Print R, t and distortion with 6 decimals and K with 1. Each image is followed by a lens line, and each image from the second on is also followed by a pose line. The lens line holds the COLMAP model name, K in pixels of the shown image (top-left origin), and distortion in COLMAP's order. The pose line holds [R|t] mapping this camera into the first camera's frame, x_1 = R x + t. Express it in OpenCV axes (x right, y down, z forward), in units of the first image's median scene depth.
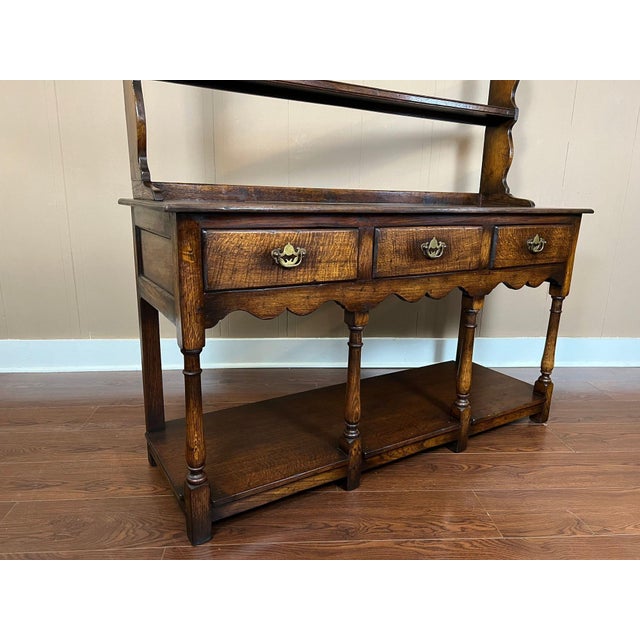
lens RADIAL K [[481.9, 0, 315.3], [0, 481.9, 327.0], [0, 0, 1]] dist [0.071305, -0.043558]
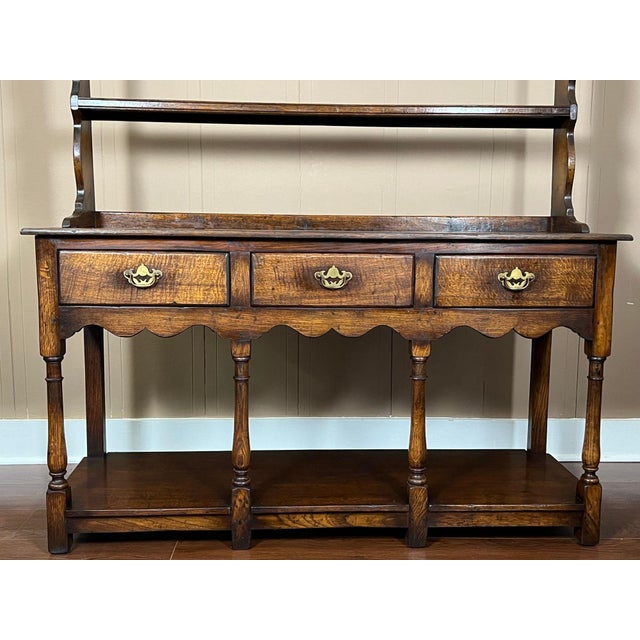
lens RADIAL K [[746.5, 0, 331.1], [0, 746.5, 324.1], [0, 0, 1]] dist [0.099600, 0.000000]
pose [[0.875892, 0.045768, -0.480331, 0.898103], [-0.114053, 0.986919, -0.113940, 0.076423], [0.468833, 0.154582, 0.869655, -0.168916]]
